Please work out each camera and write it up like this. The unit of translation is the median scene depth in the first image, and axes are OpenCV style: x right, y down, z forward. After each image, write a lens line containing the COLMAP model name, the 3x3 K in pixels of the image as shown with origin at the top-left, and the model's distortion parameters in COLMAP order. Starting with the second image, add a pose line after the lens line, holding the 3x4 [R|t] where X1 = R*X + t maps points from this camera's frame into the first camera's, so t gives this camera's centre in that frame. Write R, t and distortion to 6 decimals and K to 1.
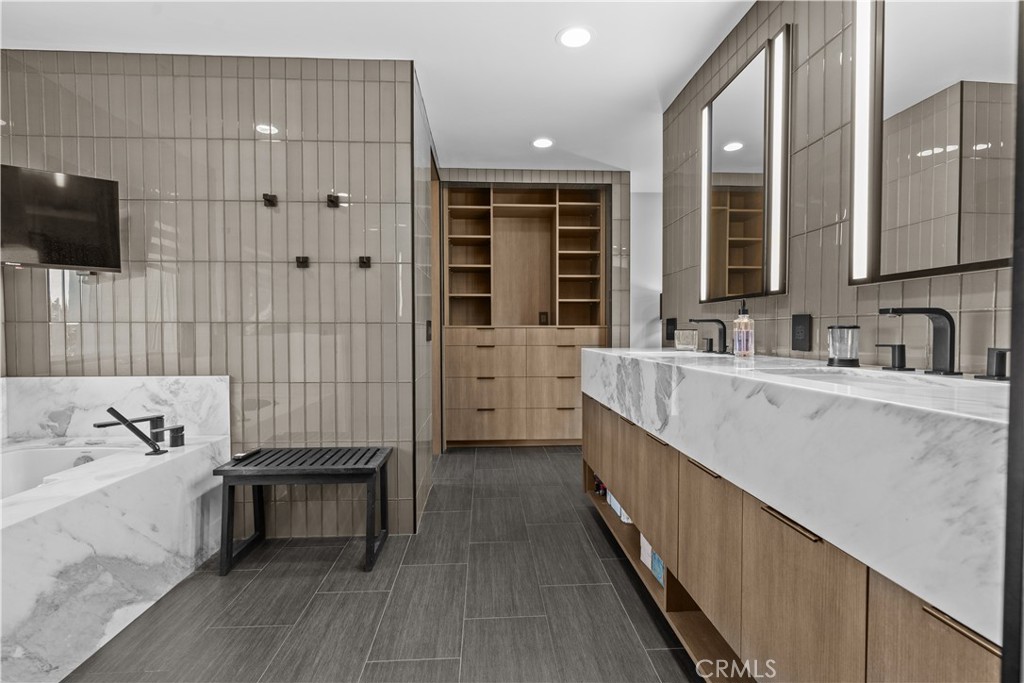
lens RADIAL K [[471.1, 0, 509.0], [0, 471.1, 338.4], [0, 0, 1]] dist [-0.001642, -0.000168]
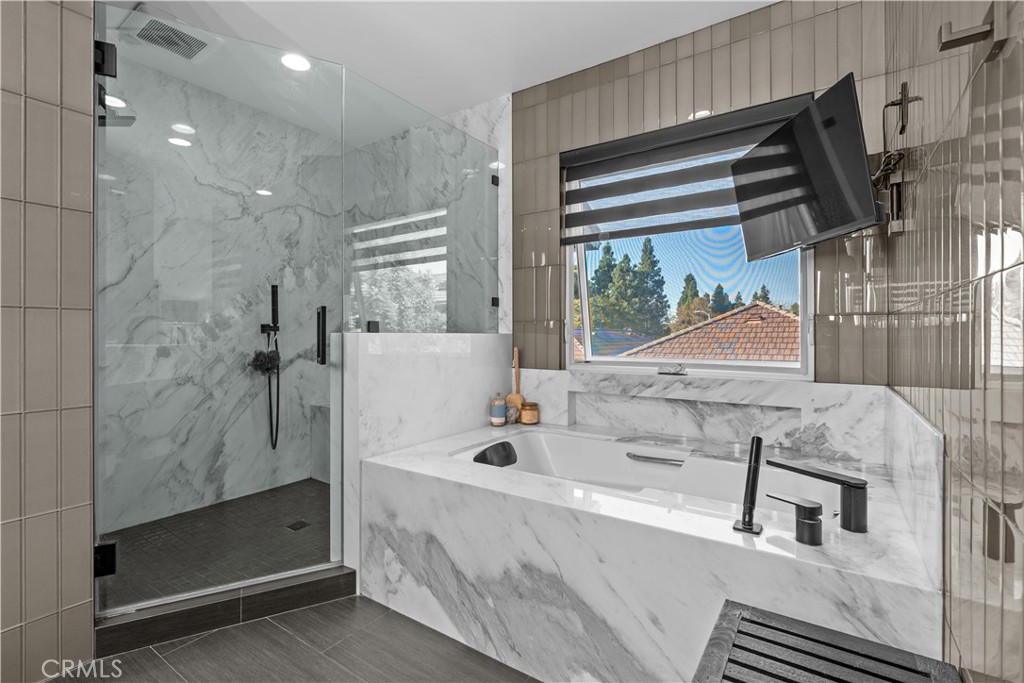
lens RADIAL K [[475.2, 0, 511.0], [0, 475.2, 344.5], [0, 0, 1]] dist [-0.001260, 0.000061]
pose [[-0.608403, 0.003267, -0.793622, -0.132991], [-0.019197, 0.999638, 0.018832, 0.012246], [0.793396, 0.026693, -0.608120, 1.508091]]
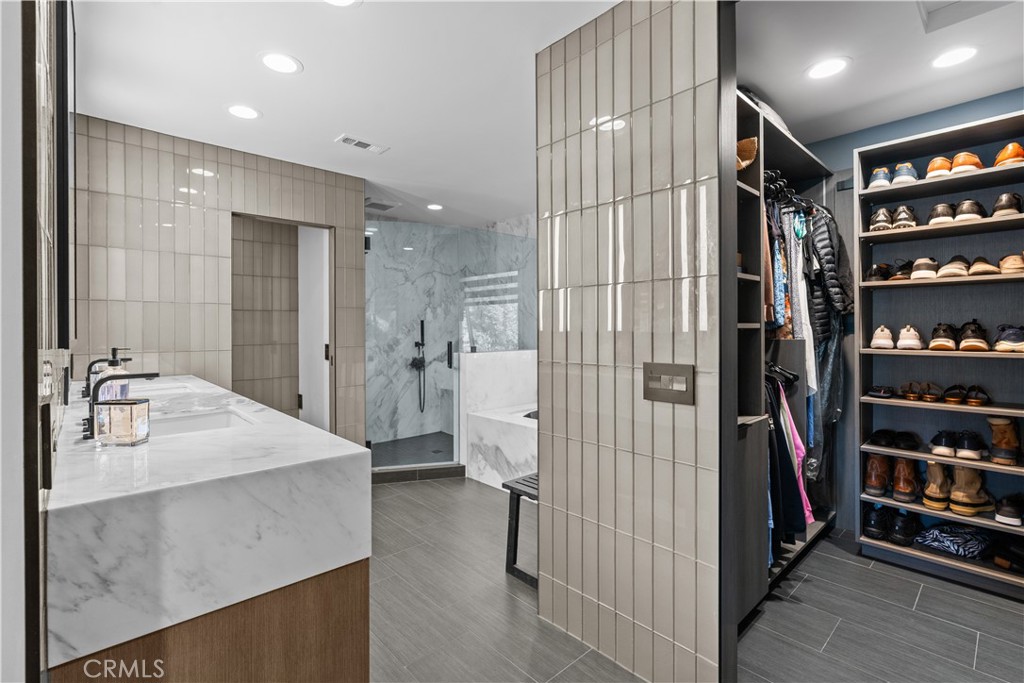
lens RADIAL K [[471.1, 0, 509.0], [0, 471.1, 338.4], [0, 0, 1]] dist [-0.001642, -0.000168]
pose [[-0.774197, 0.008679, -0.632885, 0.730988], [-0.011823, 0.999533, 0.028170, -0.177163], [0.632834, 0.029292, -0.773733, 2.814269]]
